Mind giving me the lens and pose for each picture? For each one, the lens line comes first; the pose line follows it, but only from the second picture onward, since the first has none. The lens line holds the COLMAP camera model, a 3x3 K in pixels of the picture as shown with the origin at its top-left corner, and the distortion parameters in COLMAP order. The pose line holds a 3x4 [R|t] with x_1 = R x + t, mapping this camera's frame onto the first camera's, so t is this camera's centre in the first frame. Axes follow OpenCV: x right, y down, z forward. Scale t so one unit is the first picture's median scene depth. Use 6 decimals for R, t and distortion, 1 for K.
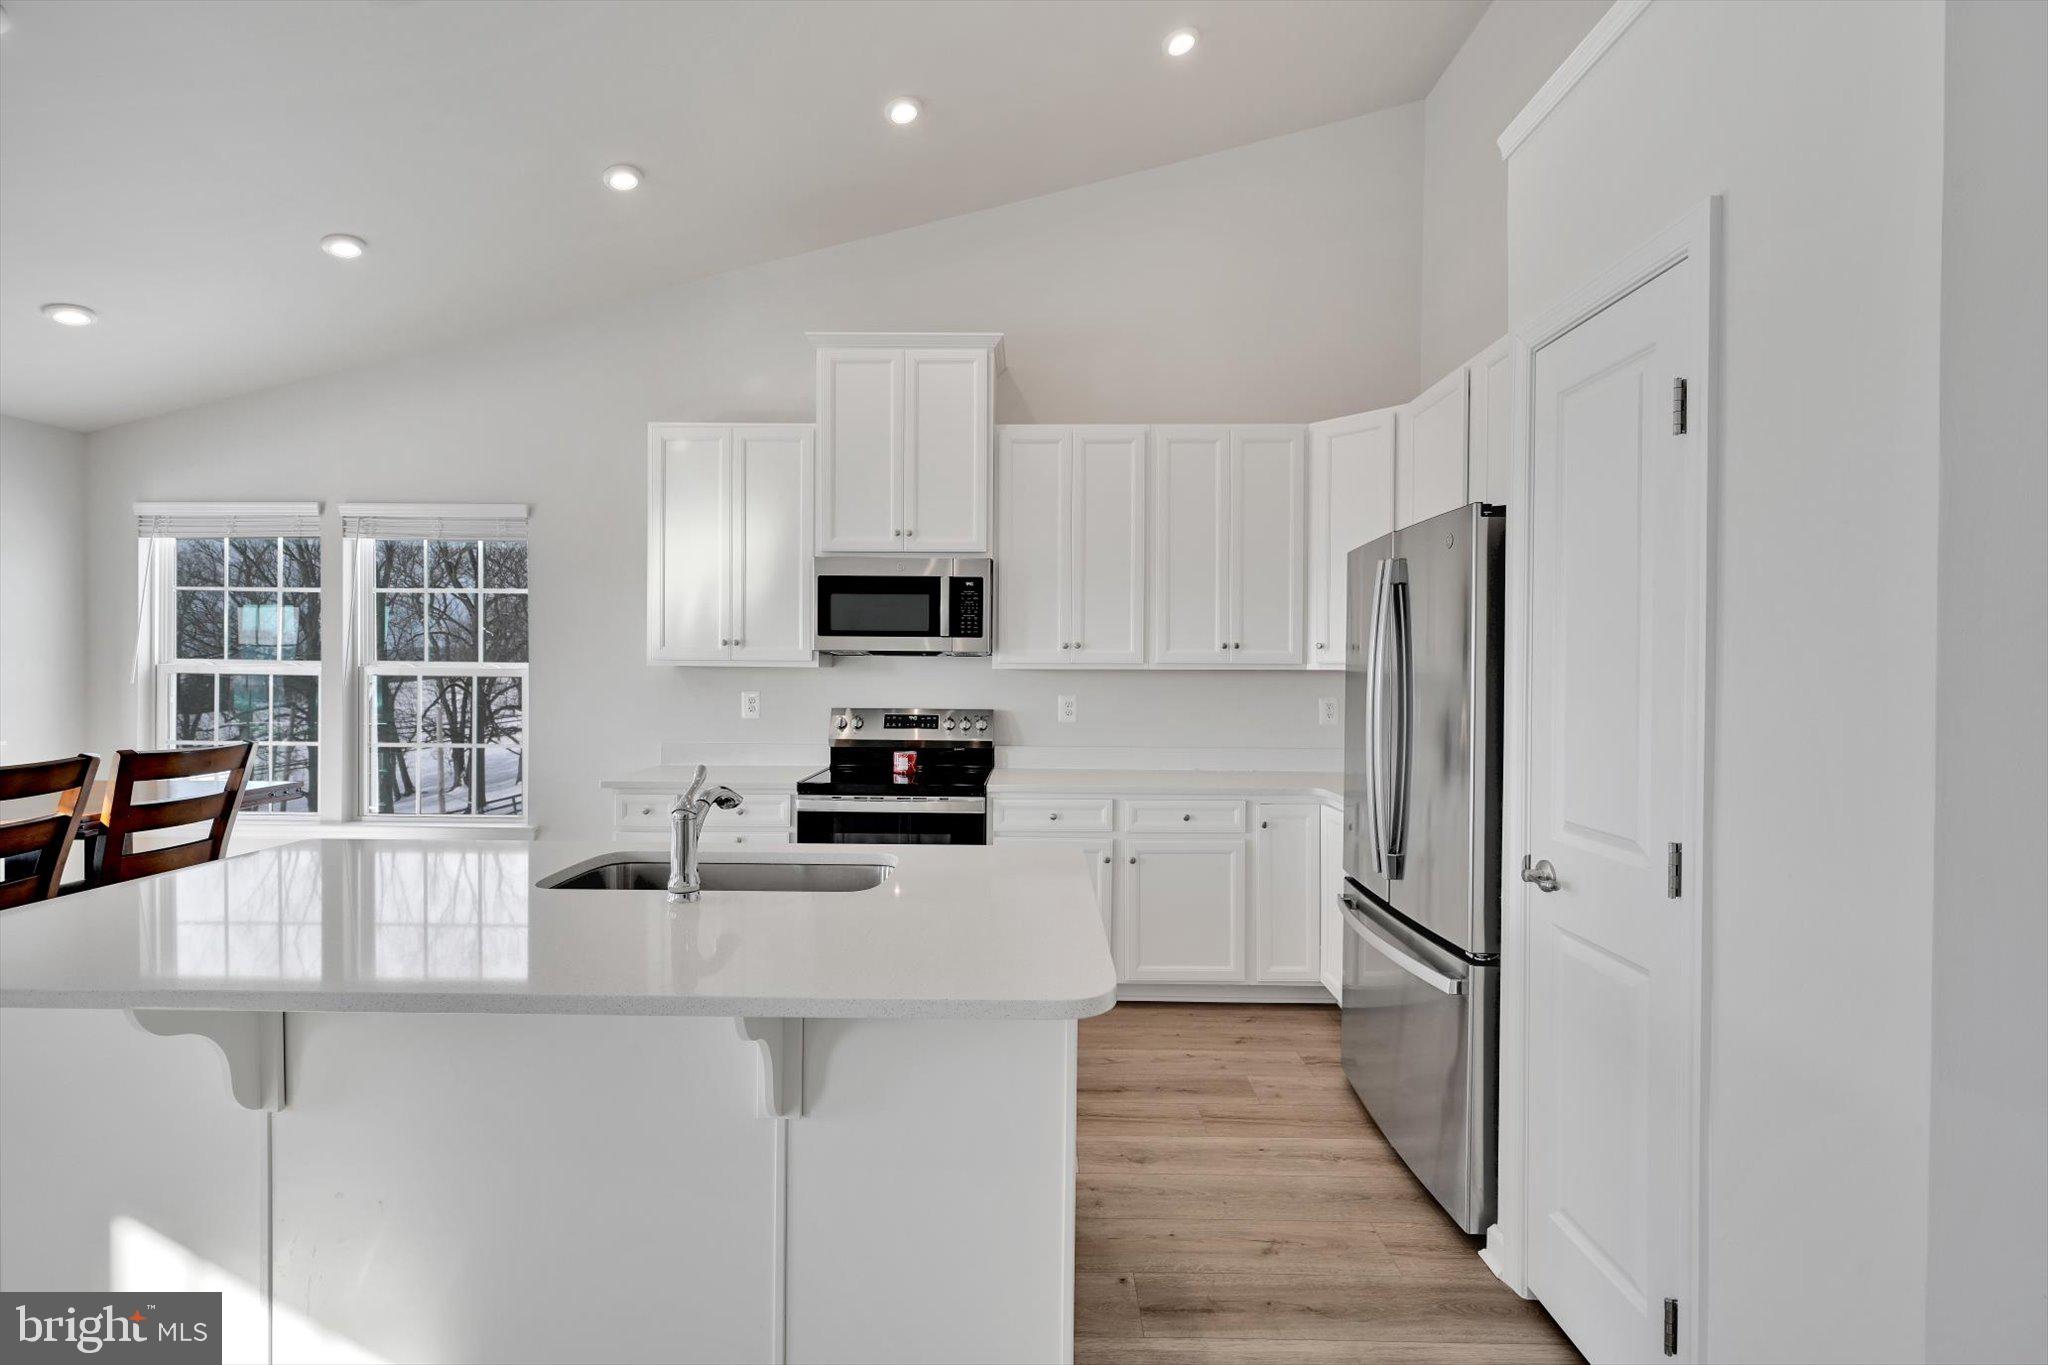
lens RADIAL K [[883.0, 0, 1027.1], [0, 883.0, 680.6], [0, 0, 1]] dist [0.000582, -0.000089]
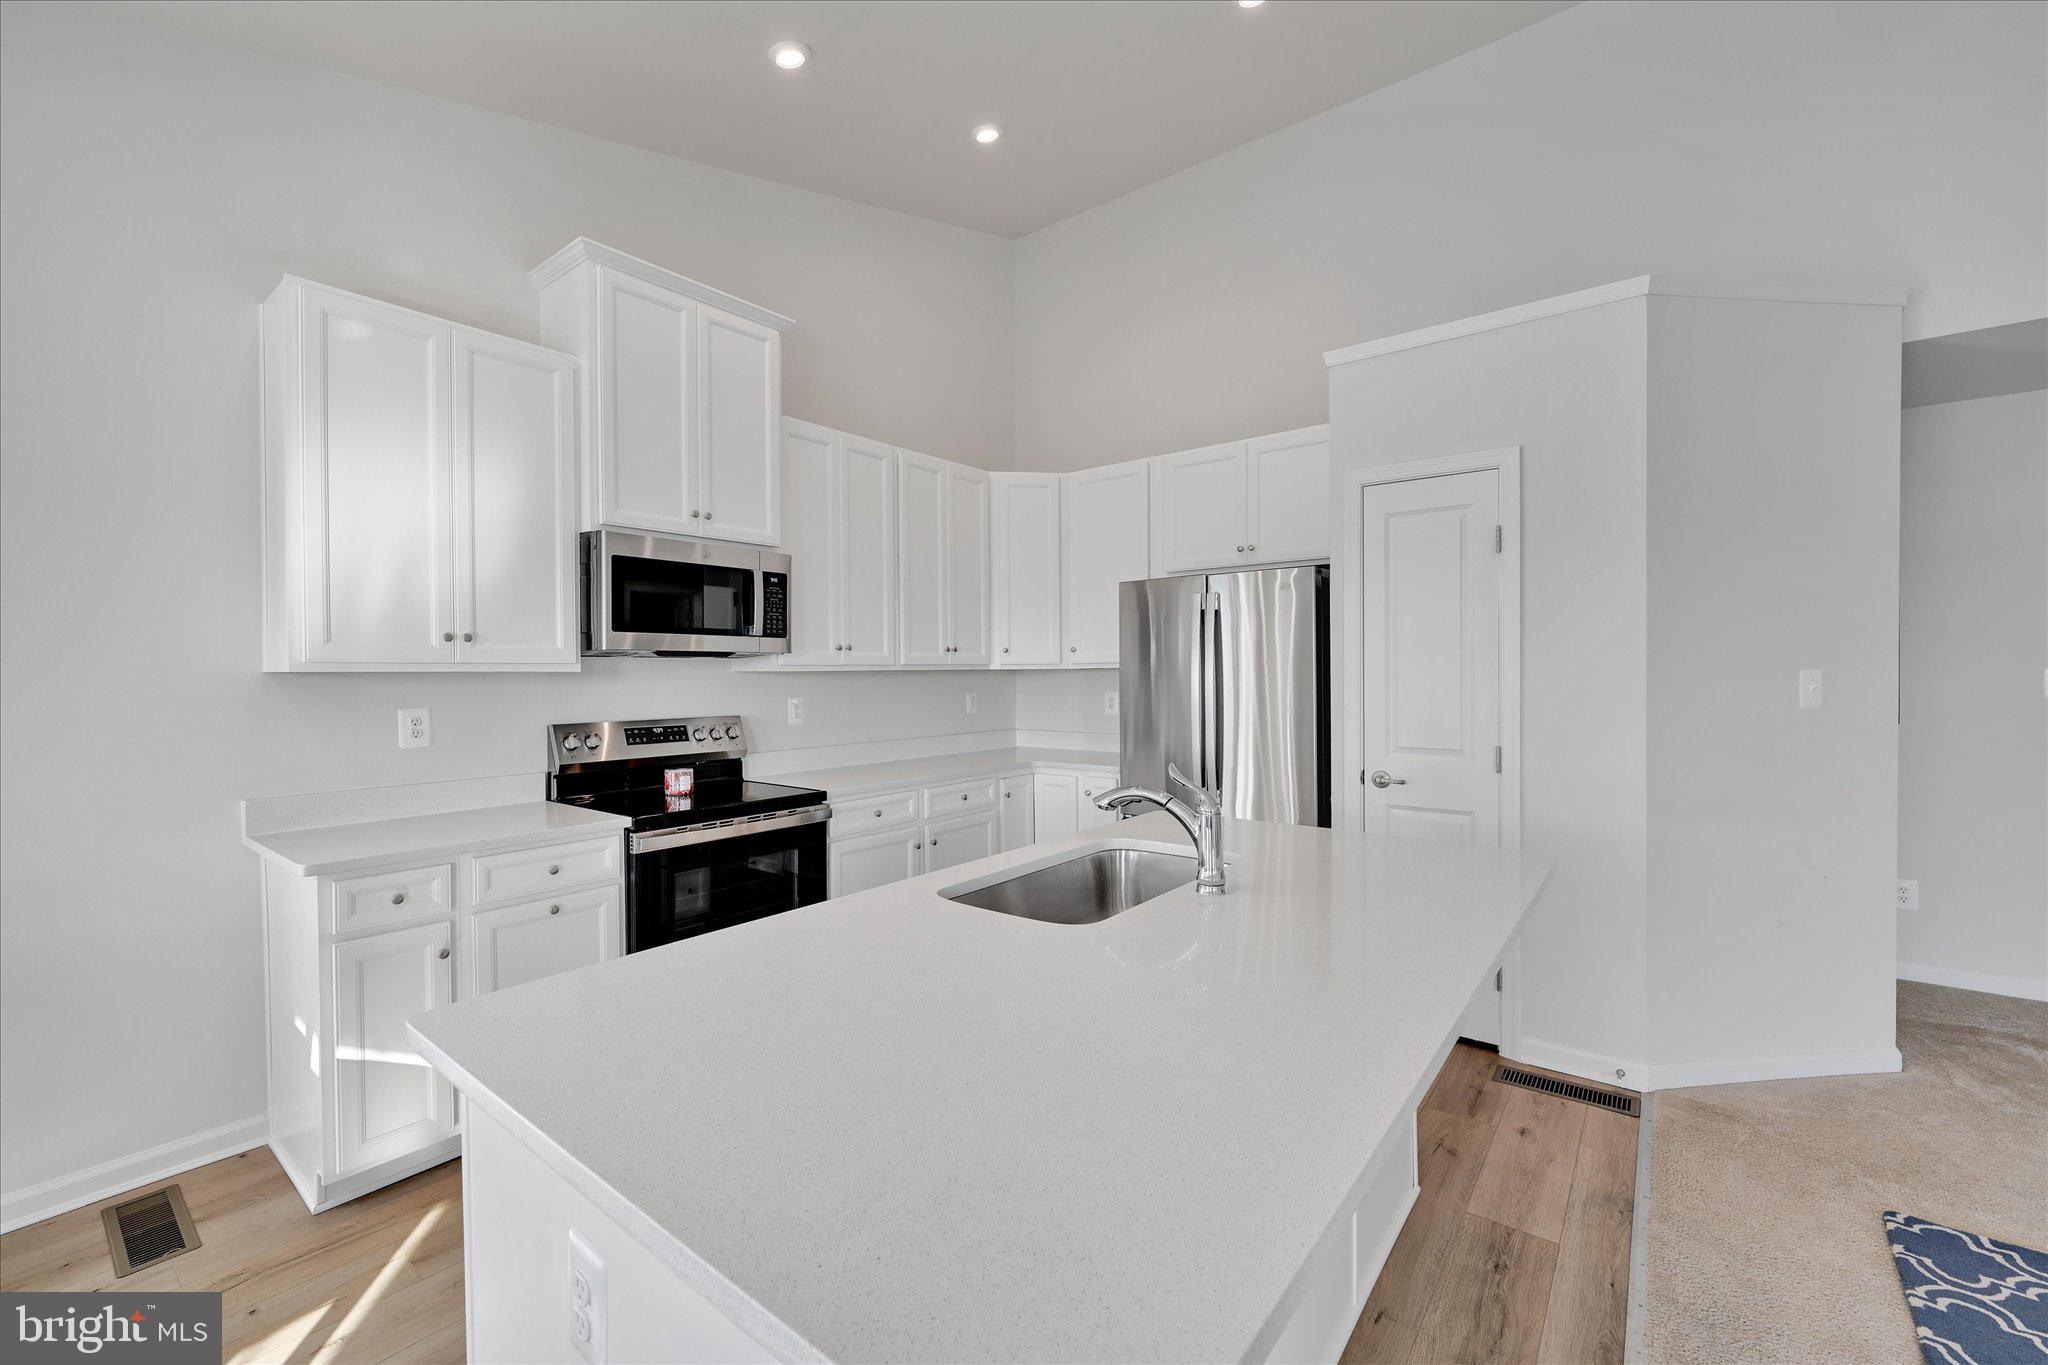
lens RADIAL K [[813.0, 0, 1024.7], [0, 813.0, 676.1], [0, 0, 1]] dist [0.010253, -0.000070]
pose [[0.626638, -0.016220, 0.779142, -0.556092], [0.020486, 0.999781, 0.004336, -0.006473], [-0.779041, 0.013244, 0.626833, 0.249730]]
